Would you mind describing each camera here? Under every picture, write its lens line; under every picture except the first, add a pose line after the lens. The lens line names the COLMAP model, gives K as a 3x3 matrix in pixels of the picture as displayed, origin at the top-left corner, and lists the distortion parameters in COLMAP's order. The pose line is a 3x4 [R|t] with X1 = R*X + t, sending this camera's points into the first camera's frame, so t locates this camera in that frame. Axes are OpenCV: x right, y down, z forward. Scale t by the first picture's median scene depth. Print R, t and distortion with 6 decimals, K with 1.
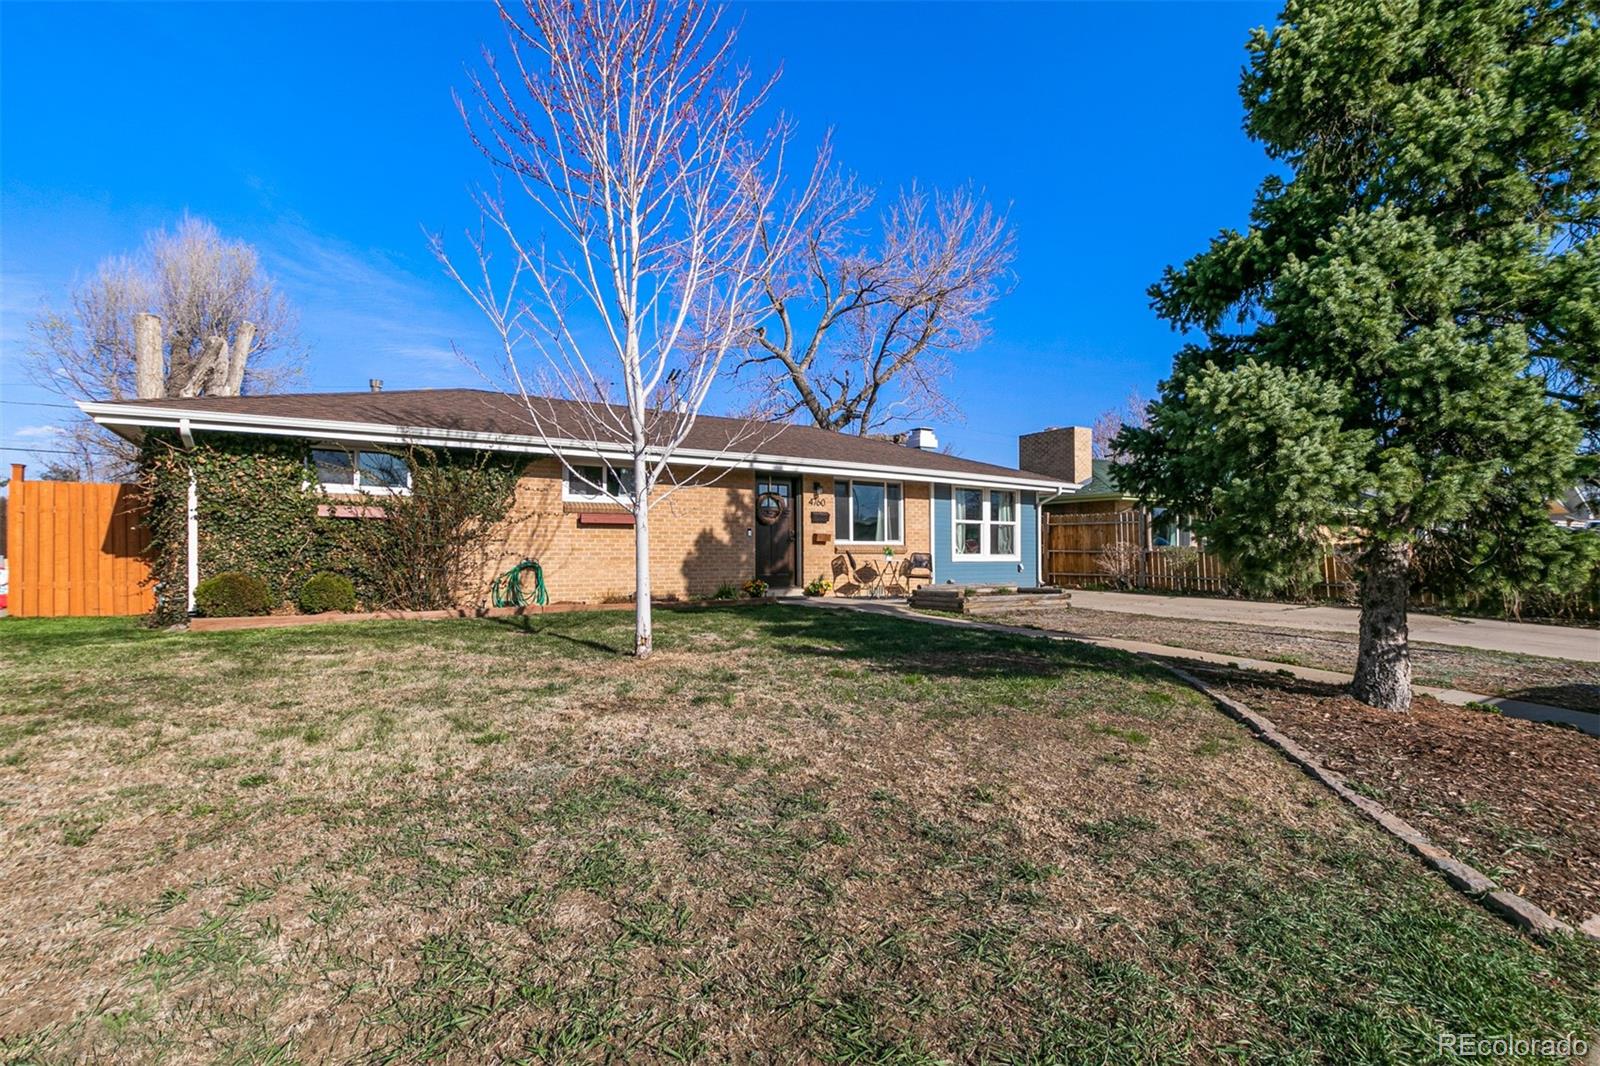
lens RADIAL K [[732.3, 0, 800.0], [0, 732.3, 533.0], [0, 0, 1]] dist [-0.006665, -0.000908]
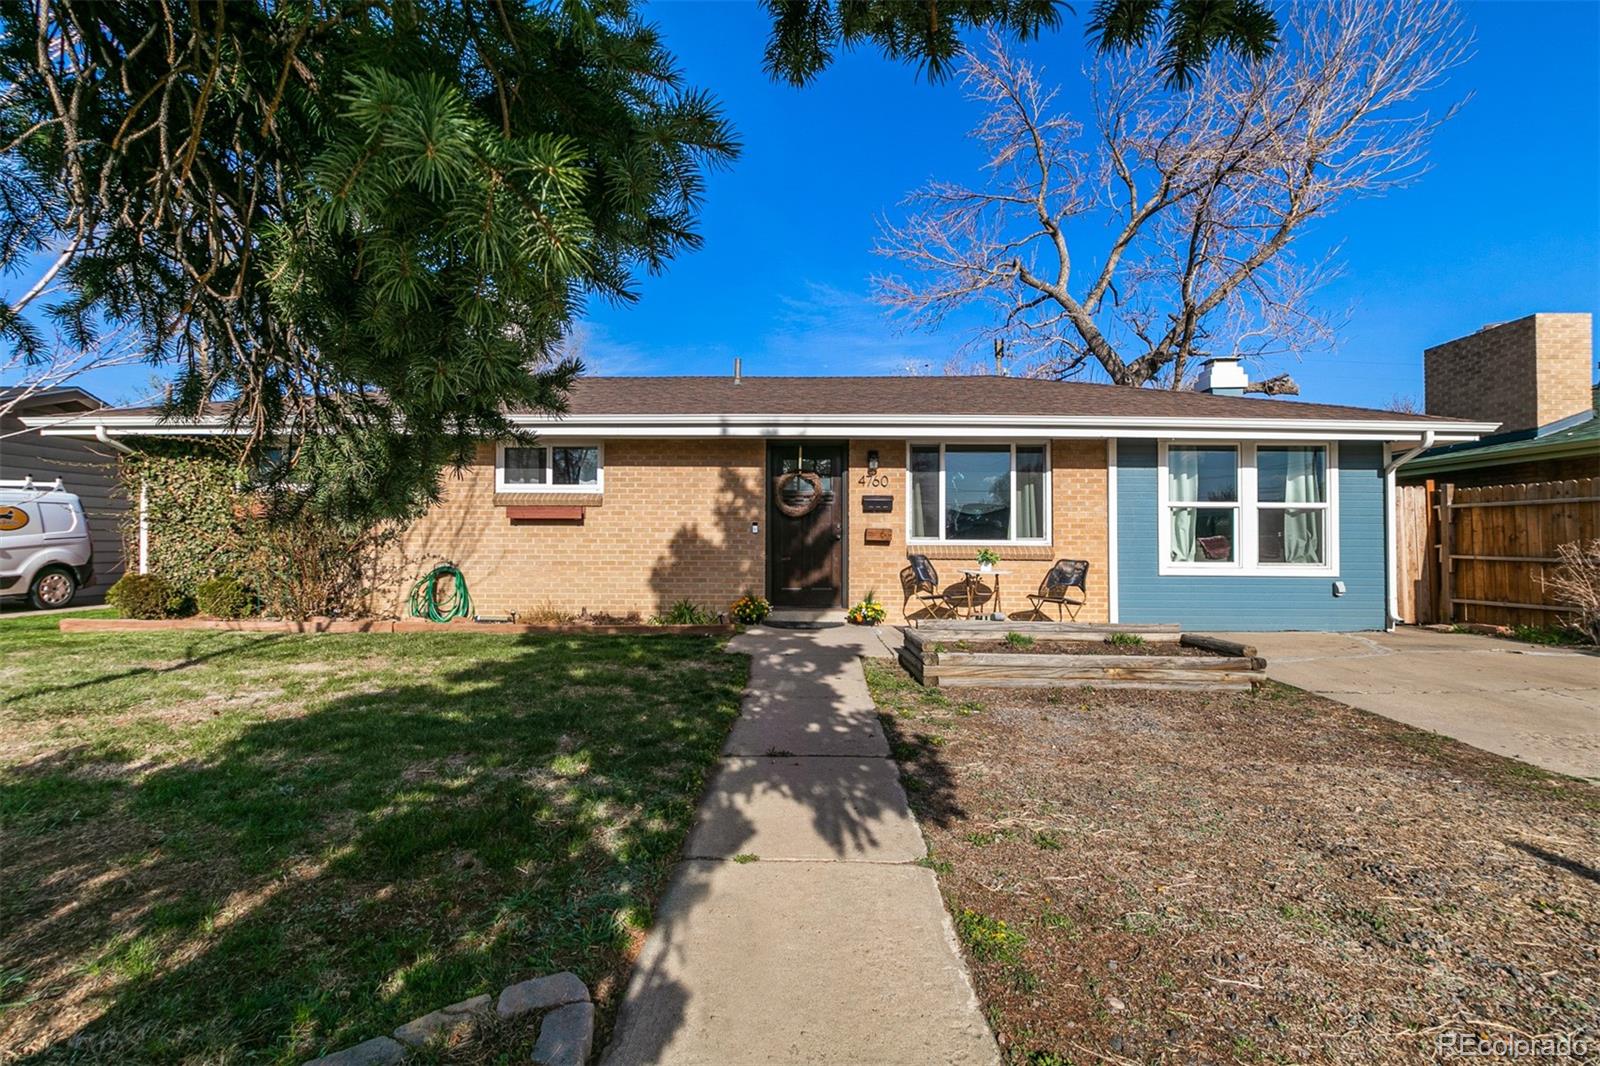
lens RADIAL K [[732.3, 0, 800.0], [0, 732.3, 533.0], [0, 0, 1]] dist [-0.006665, -0.000908]
pose [[0.826011, -0.006109, -0.563621, 0.327820], [0.009556, 0.999949, 0.003167, 0.001826], [0.563573, -0.008002, 0.826028, 0.404310]]
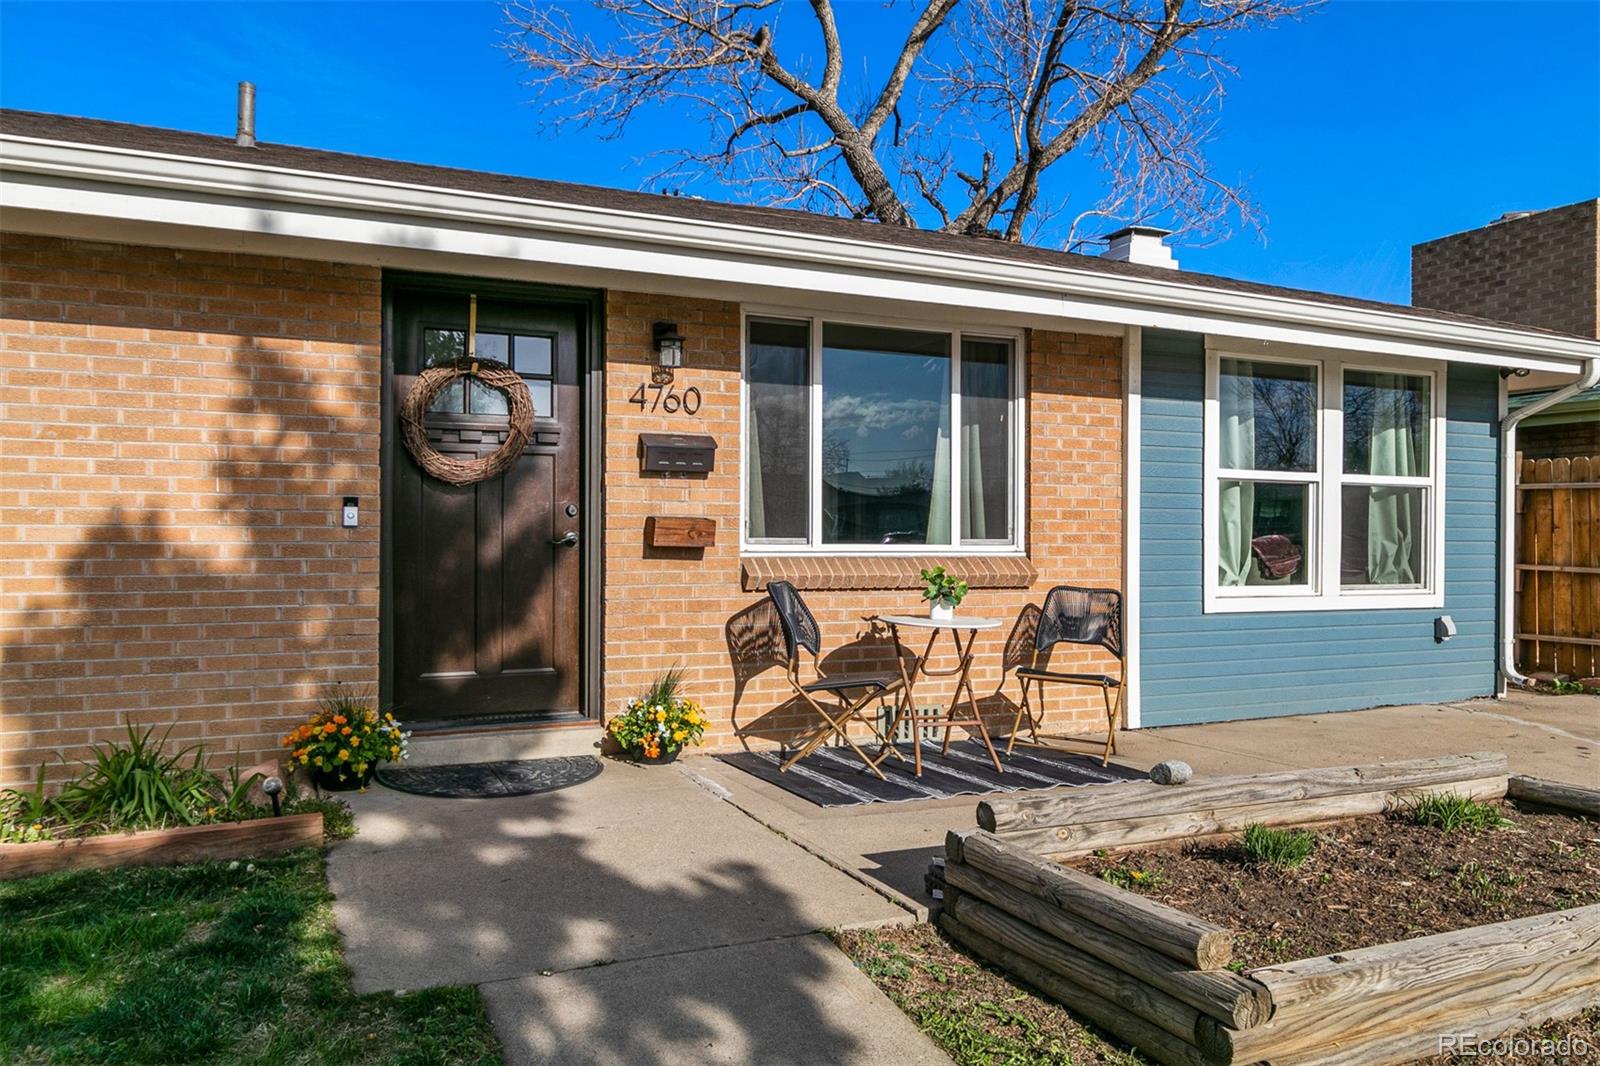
lens RADIAL K [[1135.2, 0, 793.1], [0, 1135.2, 524.1], [0, 0, 1]] dist [0.005545, 0.003916]
pose [[0.986718, 0.005463, -0.162353, 0.131038], [-0.002550, 0.999832, 0.018147, -0.004333], [0.162425, -0.017491, 0.986566, 0.580109]]
